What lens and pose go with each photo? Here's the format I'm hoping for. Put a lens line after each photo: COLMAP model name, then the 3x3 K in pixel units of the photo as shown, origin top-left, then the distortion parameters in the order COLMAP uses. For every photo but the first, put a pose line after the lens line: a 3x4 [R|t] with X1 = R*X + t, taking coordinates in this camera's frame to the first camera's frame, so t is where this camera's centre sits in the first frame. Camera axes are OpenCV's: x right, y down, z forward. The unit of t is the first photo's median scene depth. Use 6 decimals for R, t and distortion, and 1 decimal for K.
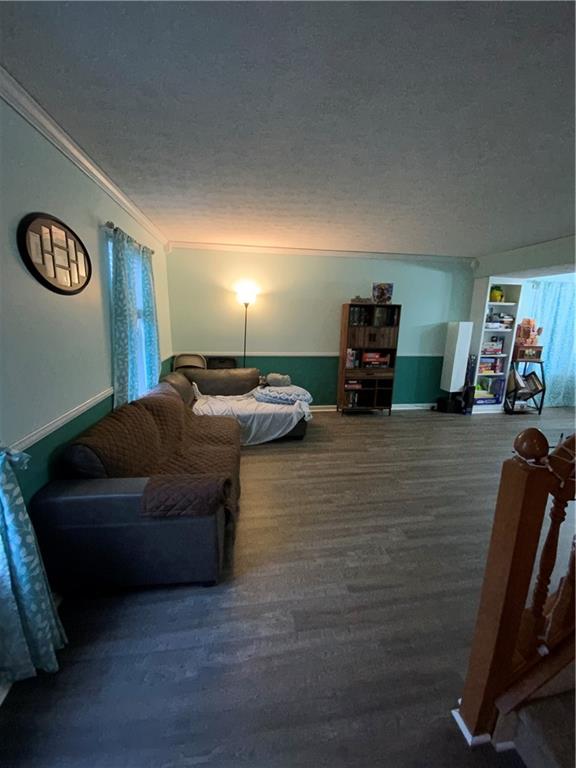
lens RADIAL K [[313.9, 0, 286.5], [0, 313.9, 382.6], [0, 0, 1]] dist [-0.001615, -0.000471]
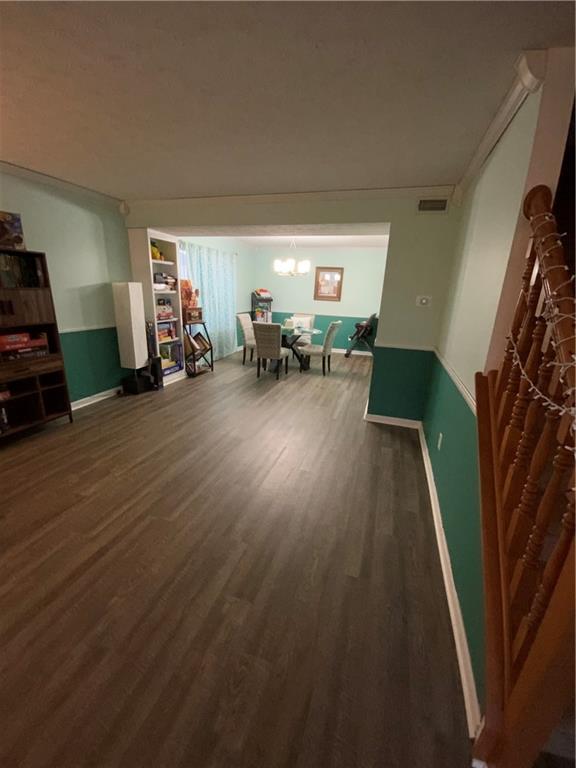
lens RADIAL K [[313.9, 0, 288.2], [0, 313.9, 383.2], [0, 0, 1]] dist [-0.001615, -0.000471]
pose [[0.452635, -0.258501, 0.853404, -0.017260], [0.157950, 0.965166, 0.208580, -0.043963], [-0.877595, 0.040384, 0.477699, 0.252195]]
